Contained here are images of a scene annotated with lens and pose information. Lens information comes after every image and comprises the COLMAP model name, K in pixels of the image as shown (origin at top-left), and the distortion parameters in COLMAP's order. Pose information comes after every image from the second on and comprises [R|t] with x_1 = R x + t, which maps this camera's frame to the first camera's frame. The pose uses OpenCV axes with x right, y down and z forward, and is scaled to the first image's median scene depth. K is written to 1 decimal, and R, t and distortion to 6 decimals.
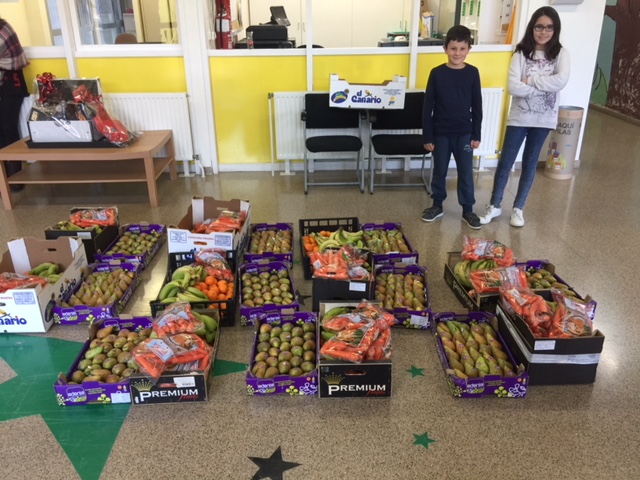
lens RADIAL K [[541.8, 0, 316.7], [0, 541.8, 237.9], [0, 0, 1]] dist [0.093781, -0.157098]
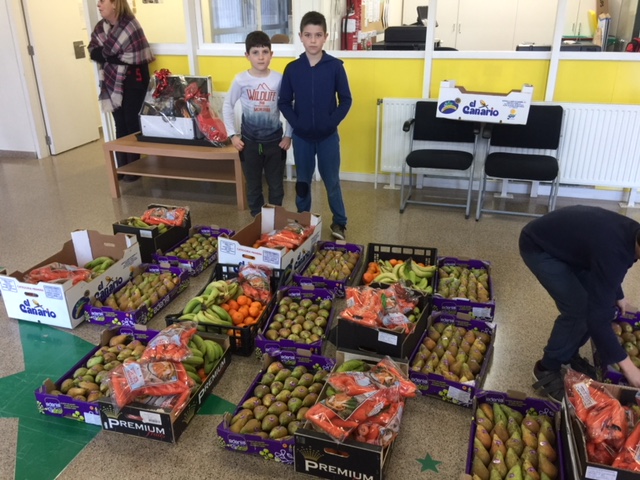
lens RADIAL K [[541.8, 0, 316.7], [0, 541.8, 237.9], [0, 0, 1]] dist [0.093781, -0.157098]
pose [[0.949858, 0.121381, -0.288159, 0.161658], [-0.122632, 0.992357, 0.013779, -0.050061], [0.287629, 0.022250, 0.957483, 0.145724]]
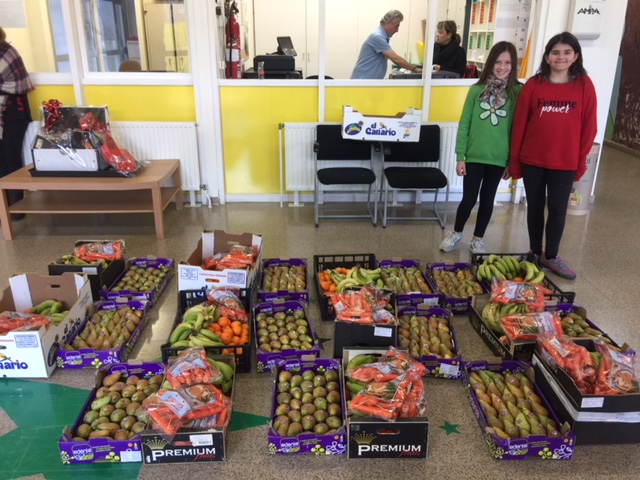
lens RADIAL K [[541.8, 0, 316.7], [0, 541.8, 237.9], [0, 0, 1]] dist [0.093781, -0.157098]
pose [[0.999861, 0.013140, 0.010294, -0.042984], [-0.012640, 0.998807, -0.047174, -0.022252], [-0.010902, 0.047038, 0.998834, 0.046522]]
